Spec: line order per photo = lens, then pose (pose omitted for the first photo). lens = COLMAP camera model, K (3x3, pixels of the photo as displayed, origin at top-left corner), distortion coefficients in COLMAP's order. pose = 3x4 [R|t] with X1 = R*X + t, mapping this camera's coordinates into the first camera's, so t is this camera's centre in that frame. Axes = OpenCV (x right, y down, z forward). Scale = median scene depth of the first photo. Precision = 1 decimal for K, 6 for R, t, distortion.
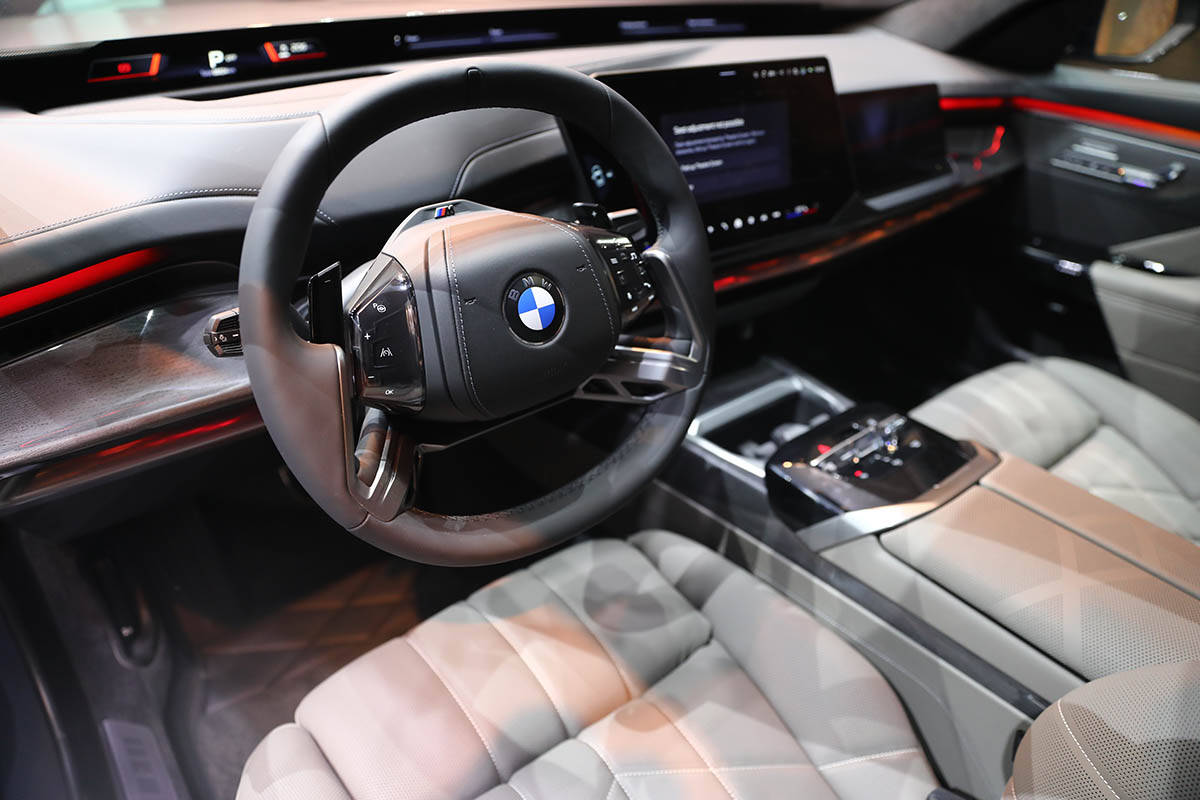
lens RADIAL K [[793.4, 0, 600.0], [0, 793.4, 400.0], [0, 0, 1]] dist [-0.110991, 0.088847]
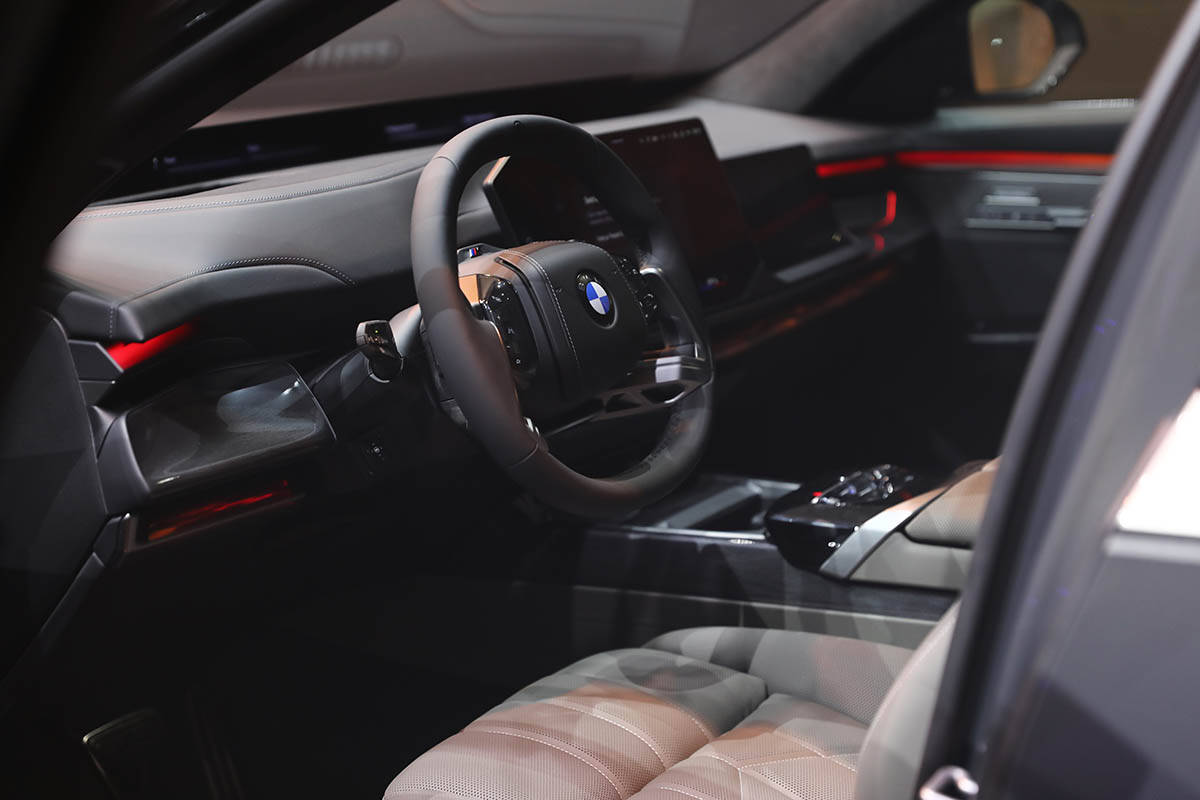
lens RADIAL K [[2508.7, 0, 600.0], [0, 2508.7, 400.0], [0, 0, 1]] dist [0.620215, -0.090666]
pose [[0.929500, -0.139060, 0.341603, -0.939608], [0.256052, 0.909925, -0.326303, 0.856256], [-0.265457, 0.390767, 0.881382, -1.566496]]
